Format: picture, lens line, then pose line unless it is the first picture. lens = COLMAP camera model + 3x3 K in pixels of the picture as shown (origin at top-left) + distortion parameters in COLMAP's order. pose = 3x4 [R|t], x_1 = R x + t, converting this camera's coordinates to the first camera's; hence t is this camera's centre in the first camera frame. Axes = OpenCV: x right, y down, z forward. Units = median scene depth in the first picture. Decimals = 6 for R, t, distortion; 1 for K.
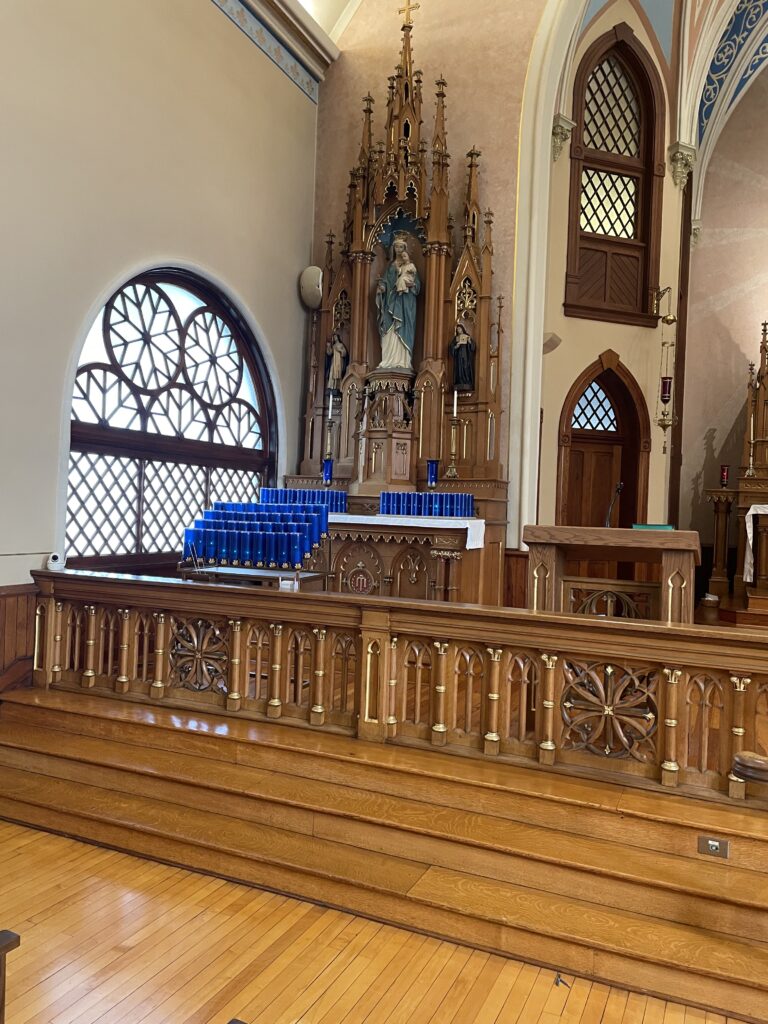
lens RADIAL K [[770.1, 0, 379.2], [0, 770.1, 510.1], [0, 0, 1]] dist [0.087052, -0.111004]
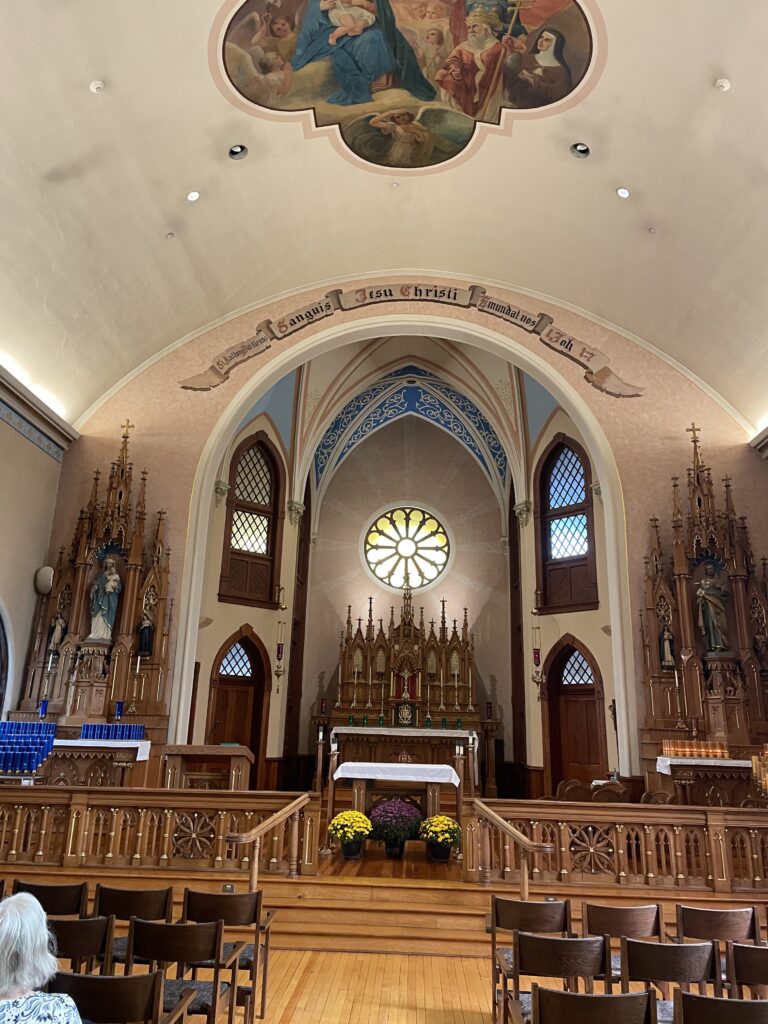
lens RADIAL K [[770.1, 0, 379.5], [0, 770.1, 508.5], [0, 0, 1]] dist [0.087052, -0.111004]
pose [[0.928017, 0.095028, 0.360215, -0.045253], [0.005080, 0.963602, -0.267293, -0.015898], [-0.372504, 0.249882, 0.893756, -0.662871]]
